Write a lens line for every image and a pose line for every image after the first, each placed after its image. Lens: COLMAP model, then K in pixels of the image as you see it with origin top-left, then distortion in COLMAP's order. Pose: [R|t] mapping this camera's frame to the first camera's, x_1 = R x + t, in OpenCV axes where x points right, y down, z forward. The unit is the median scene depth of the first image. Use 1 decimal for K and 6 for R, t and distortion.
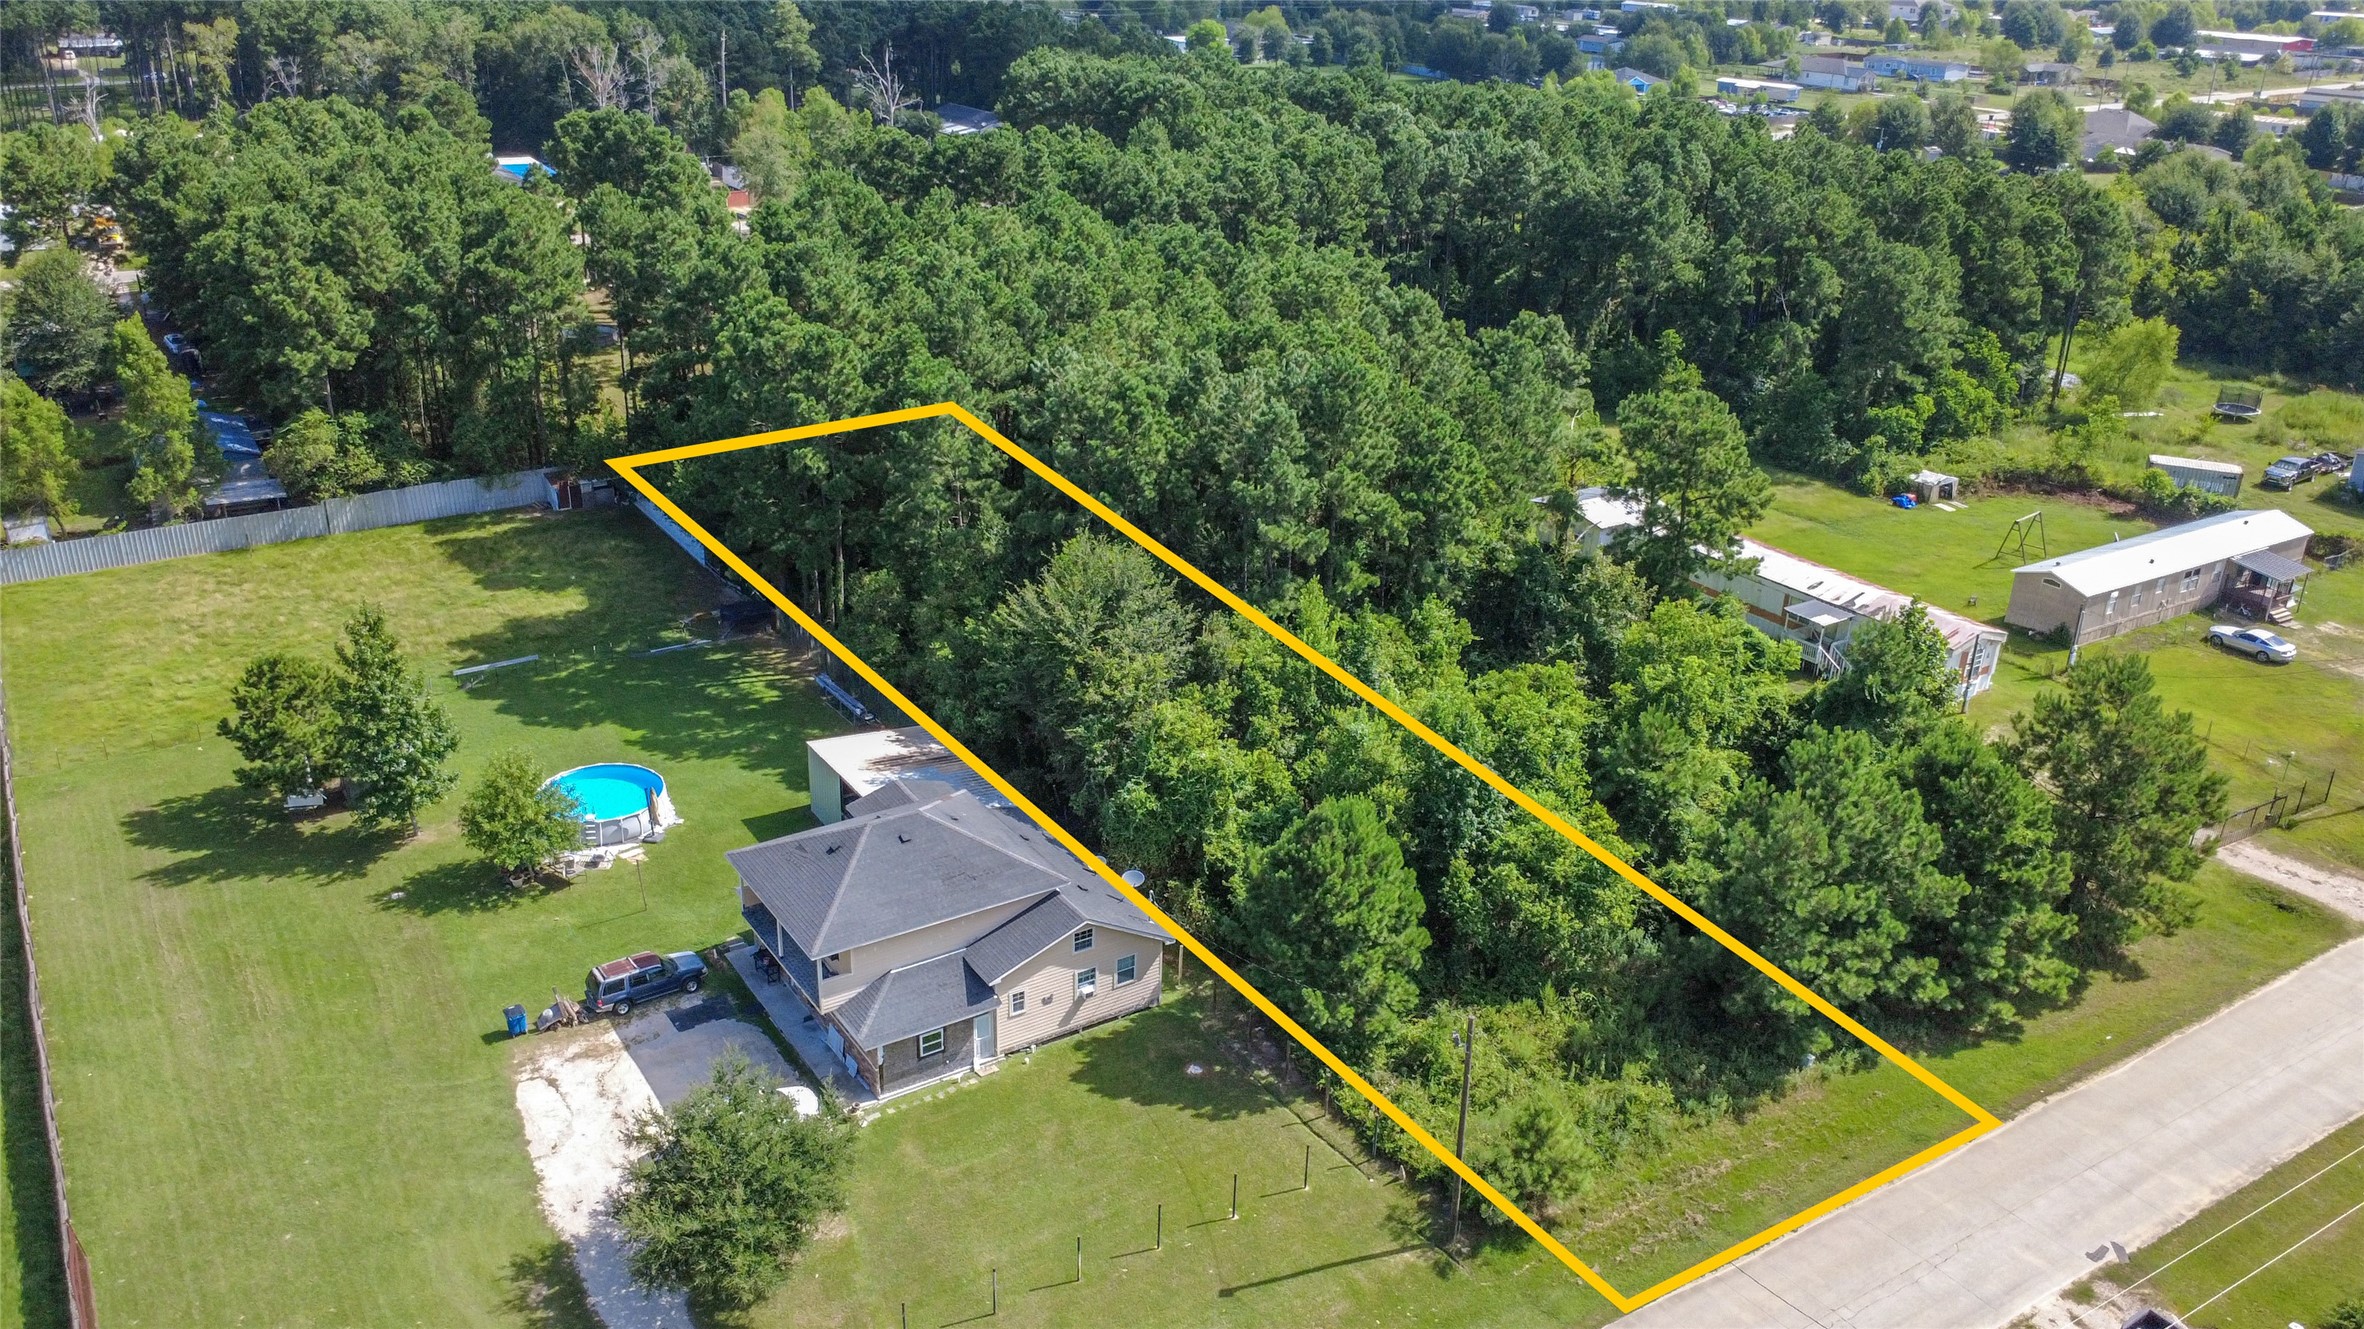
lens RADIAL K [[1828.1, 0, 1138.8], [0, 1828.1, 669.5], [0, 0, 1]] dist [-0.000868, 0.001280]
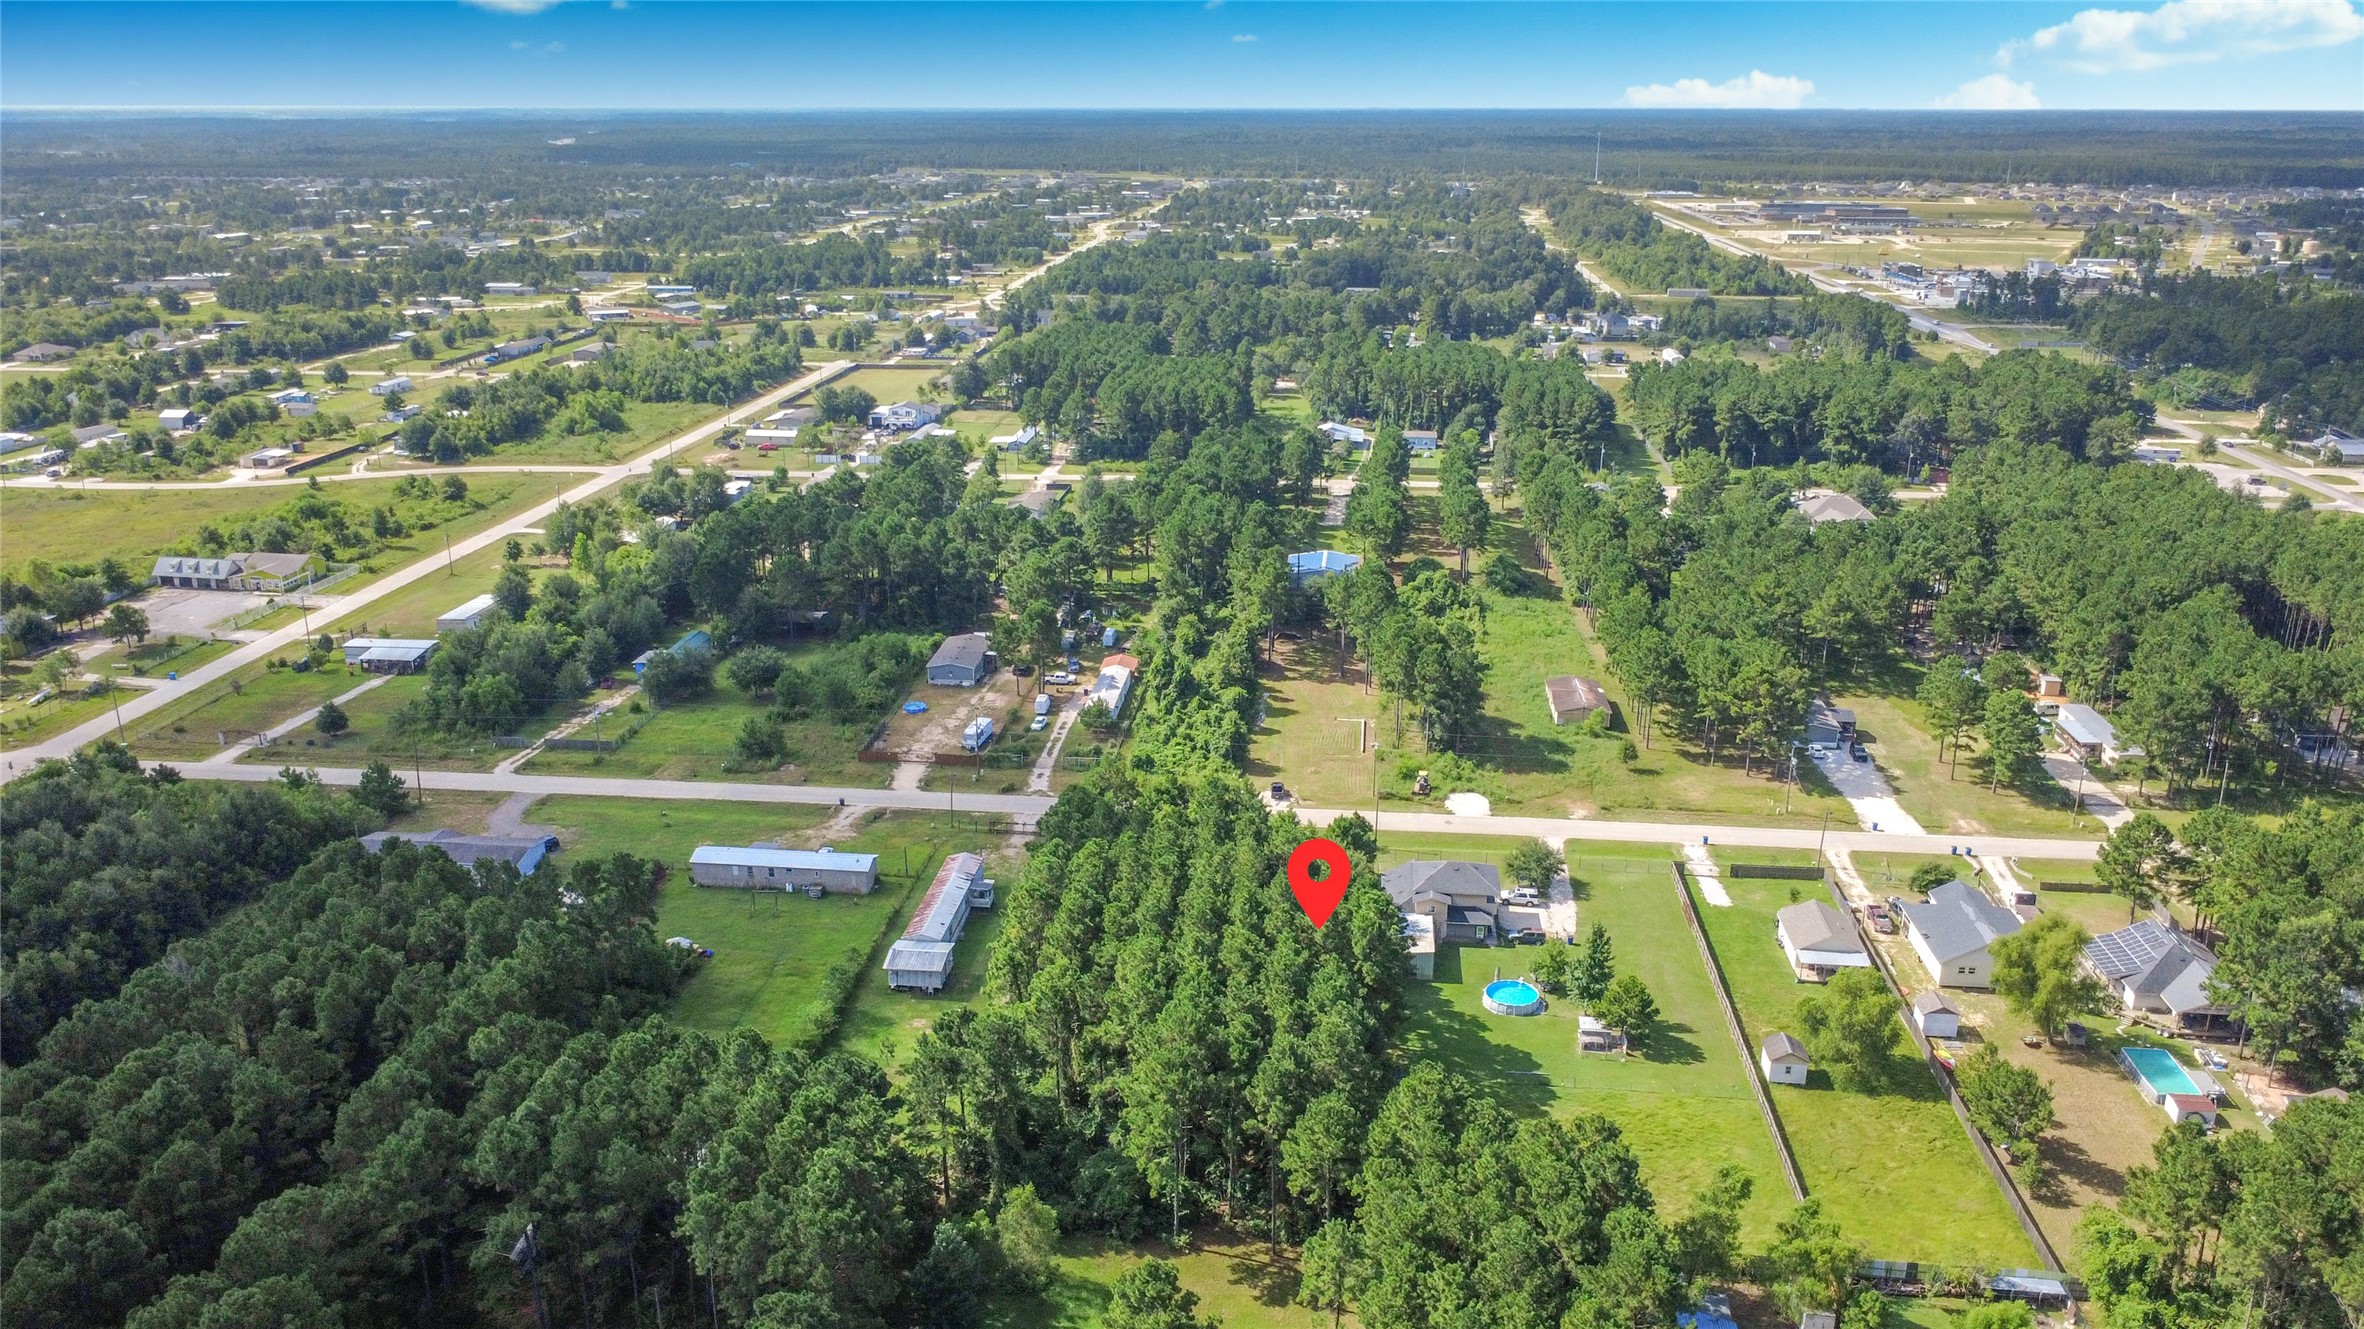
lens RADIAL K [[1802.1, 0, 1186.7], [0, 1802.1, 665.6], [0, 0, 1]] dist [-0.000972, 0.000202]
pose [[-0.790881, -0.199869, 0.578411, -1.192135], [0.232115, 0.776566, 0.585720, -1.681566], [-0.566241, 0.597493, -0.567779, 2.240634]]
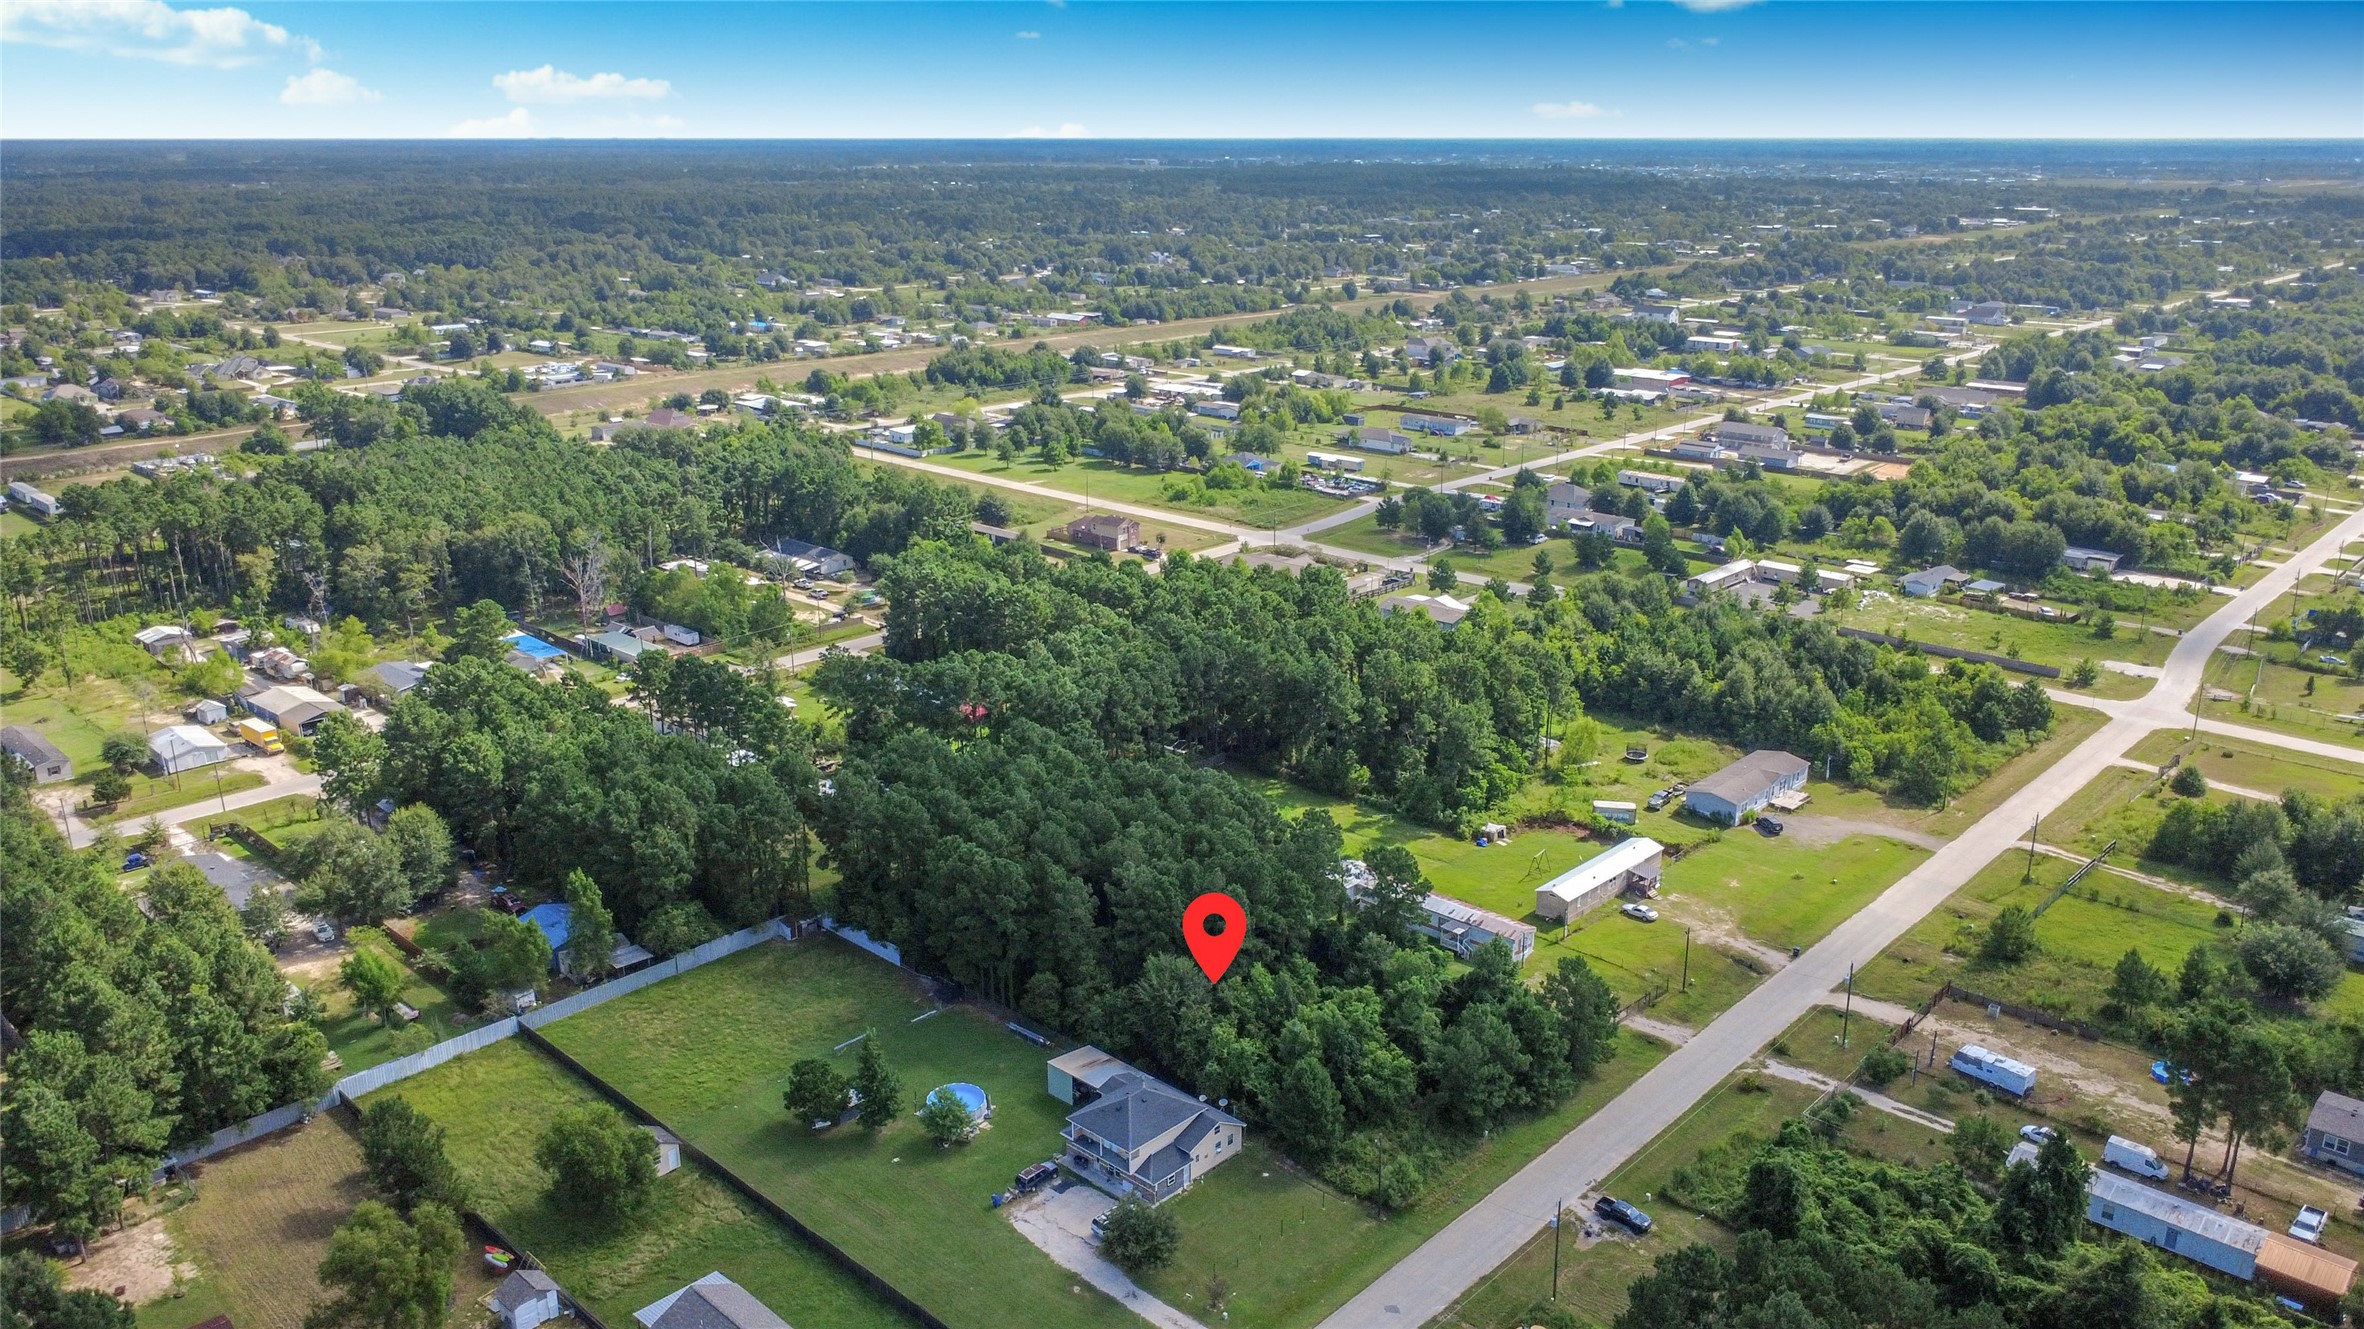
lens RADIAL K [[1733.9, 0, 1196.3], [0, 1733.9, 641.0], [0, 0, 1]] dist [0.005172, 0.001401]
pose [[0.965877, -0.089894, 0.242901, -0.456570], [0.118324, 0.987399, -0.105086, -0.215102], [-0.230394, 0.130241, 0.964342, -1.108676]]
